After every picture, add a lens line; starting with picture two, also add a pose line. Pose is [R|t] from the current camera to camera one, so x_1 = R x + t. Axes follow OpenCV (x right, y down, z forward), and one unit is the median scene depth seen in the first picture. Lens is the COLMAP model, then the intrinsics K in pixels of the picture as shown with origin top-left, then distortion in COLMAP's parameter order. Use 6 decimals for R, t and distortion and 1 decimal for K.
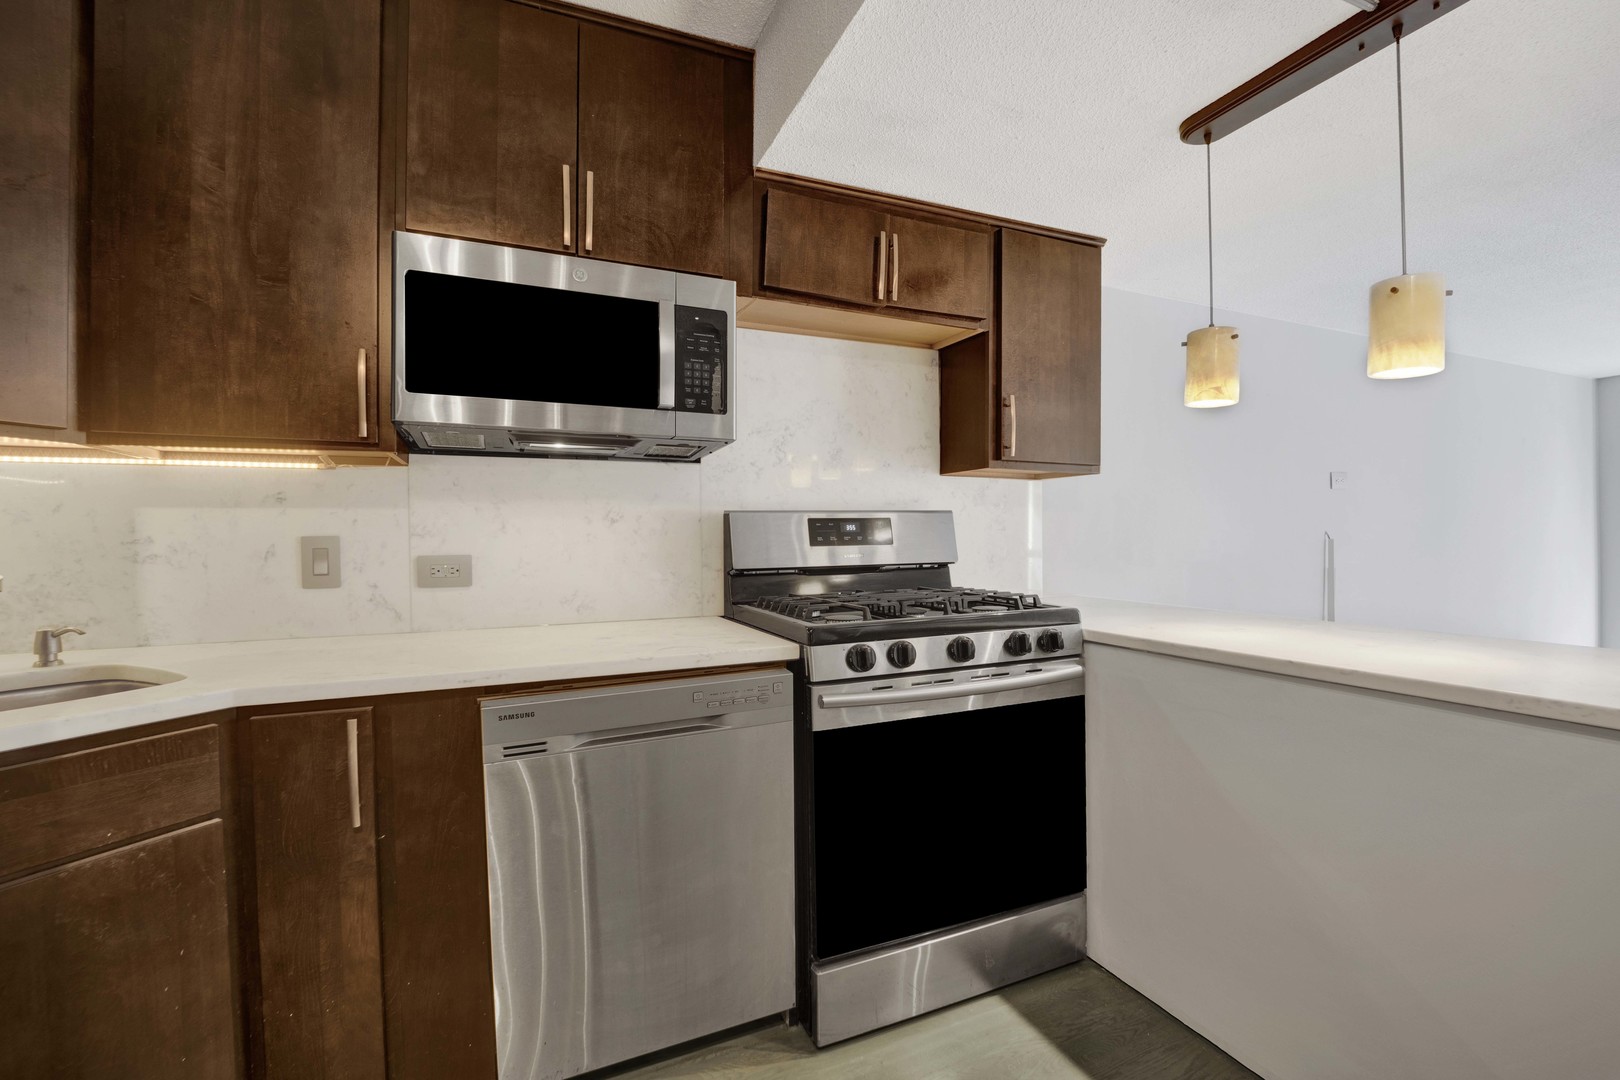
lens RADIAL K [[664.5, 0, 820.5], [0, 664.5, 538.6], [0, 0, 1]] dist [-0.021688, -0.000284]
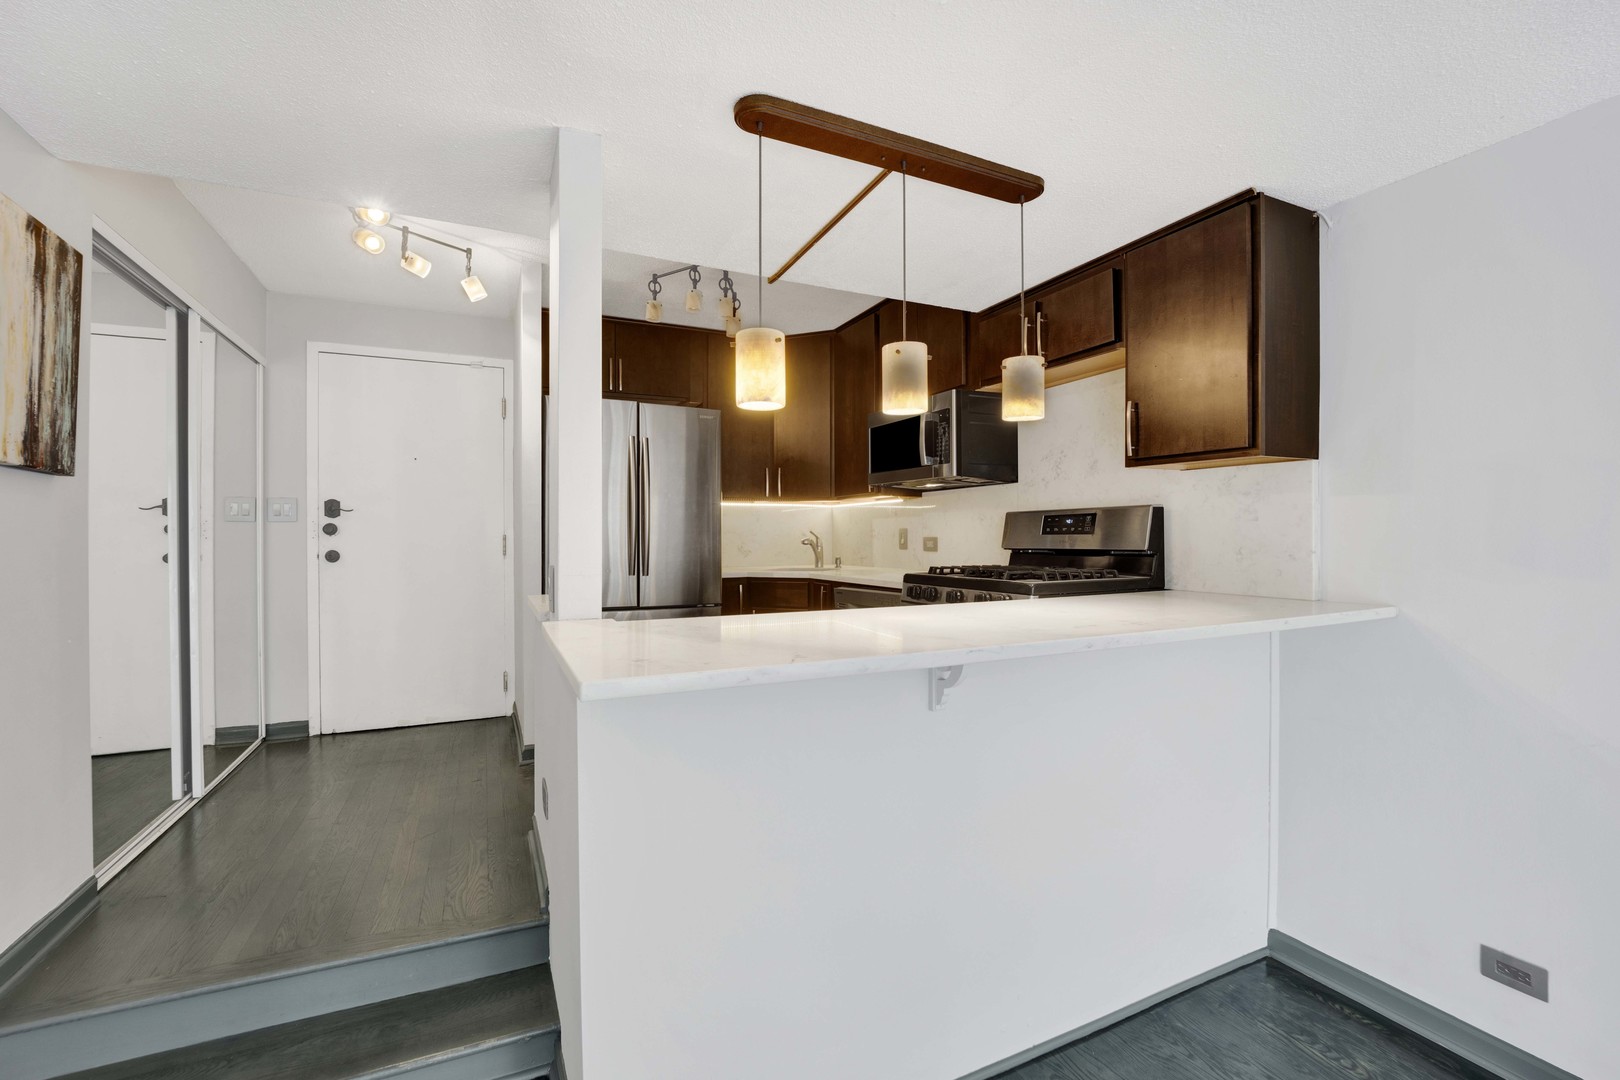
lens RADIAL K [[664.5, 0, 820.5], [0, 664.5, 538.6], [0, 0, 1]] dist [-0.021688, -0.000284]
pose [[0.075808, 0.014009, -0.997024, 1.617839], [-0.000719, 0.999902, 0.013995, -0.000220], [0.997122, -0.000344, 0.075811, 0.468784]]
